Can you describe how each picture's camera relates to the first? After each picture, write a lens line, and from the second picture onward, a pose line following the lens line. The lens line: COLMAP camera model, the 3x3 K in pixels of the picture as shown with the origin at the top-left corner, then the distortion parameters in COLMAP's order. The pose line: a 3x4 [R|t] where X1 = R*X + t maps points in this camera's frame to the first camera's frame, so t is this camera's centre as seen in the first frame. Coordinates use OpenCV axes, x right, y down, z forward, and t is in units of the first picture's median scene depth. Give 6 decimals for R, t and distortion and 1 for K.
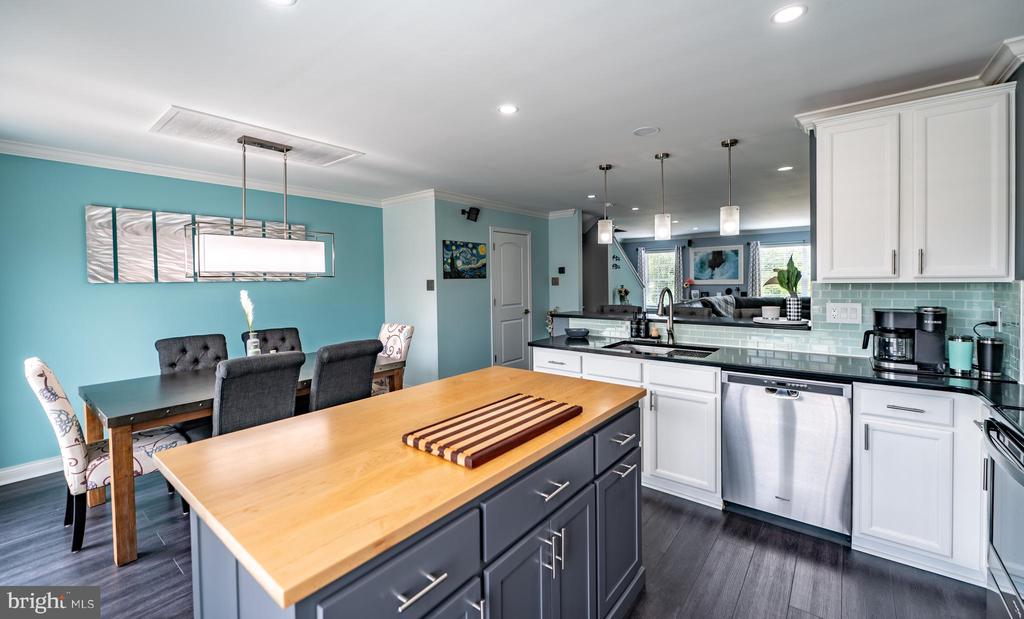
lens RADIAL K [[413.0, 0, 512.0], [0, 413.0, 289.9], [0, 0, 1]] dist [-0.003781, -0.000321]
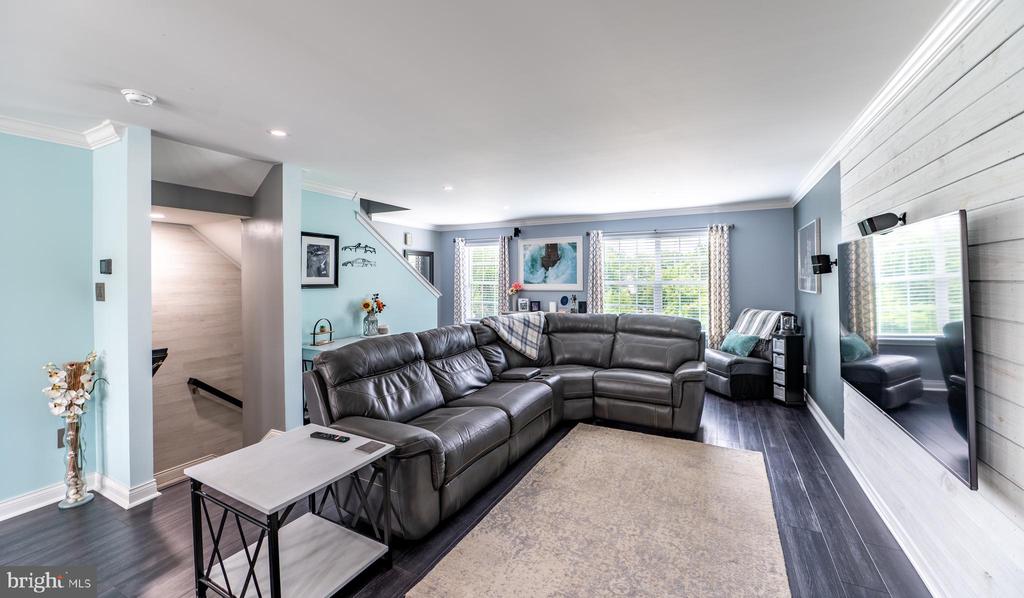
lens RADIAL K [[404.4, 0, 515.6], [0, 404.4, 274.6], [0, 0, 1]] dist [-0.003805, -0.000126]
pose [[0.979060, 0.008893, 0.203379, 0.446748], [-0.001945, 0.999408, -0.034337, -0.025411], [-0.203564, 0.033222, 0.978498, 0.495490]]
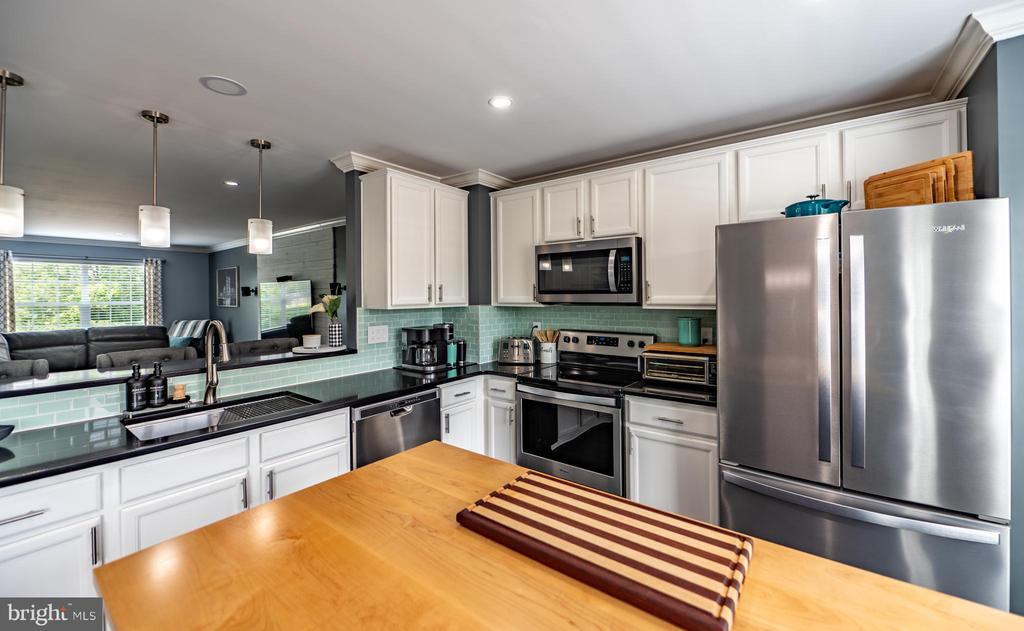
lens RADIAL K [[409.2, 0, 517.8], [0, 409.2, 292.9], [0, 0, 1]] dist [-0.008497, 0.000091]
pose [[-0.033419, 0.020449, 0.999232, -0.151143], [0.031084, 0.999328, -0.019412, -0.010954], [-0.998958, 0.030411, -0.034032, 0.250838]]
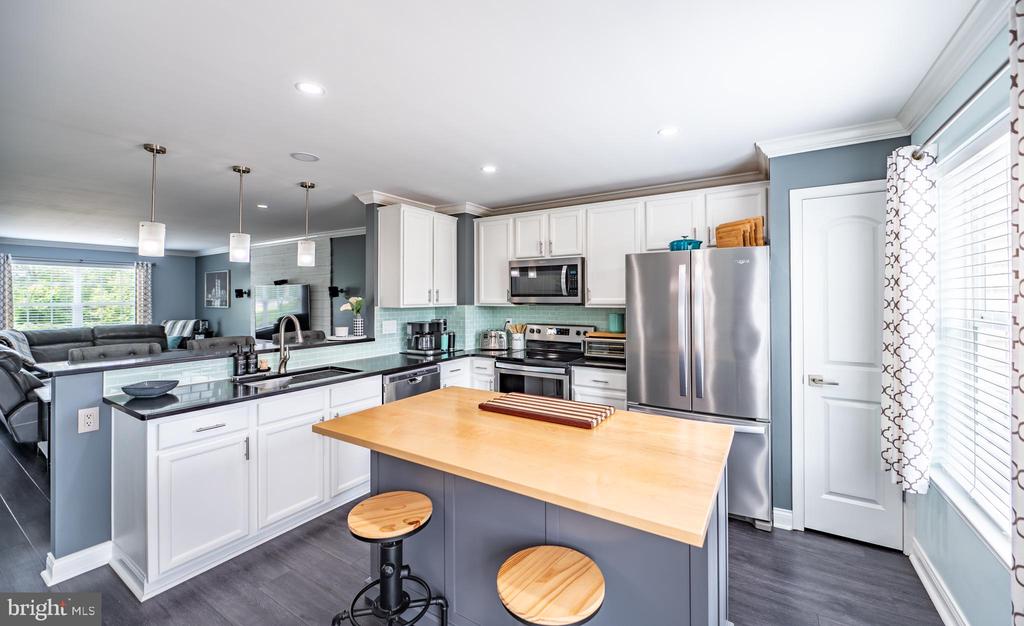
lens RADIAL K [[413.0, 0, 513.0], [0, 413.0, 290.2], [0, 0, 1]] dist [-0.003781, -0.000321]
pose [[-0.107924, 0.032665, 0.993622, -0.314719], [0.028899, 0.999141, -0.029708, -0.009228], [-0.993739, 0.025509, -0.108775, 0.277174]]
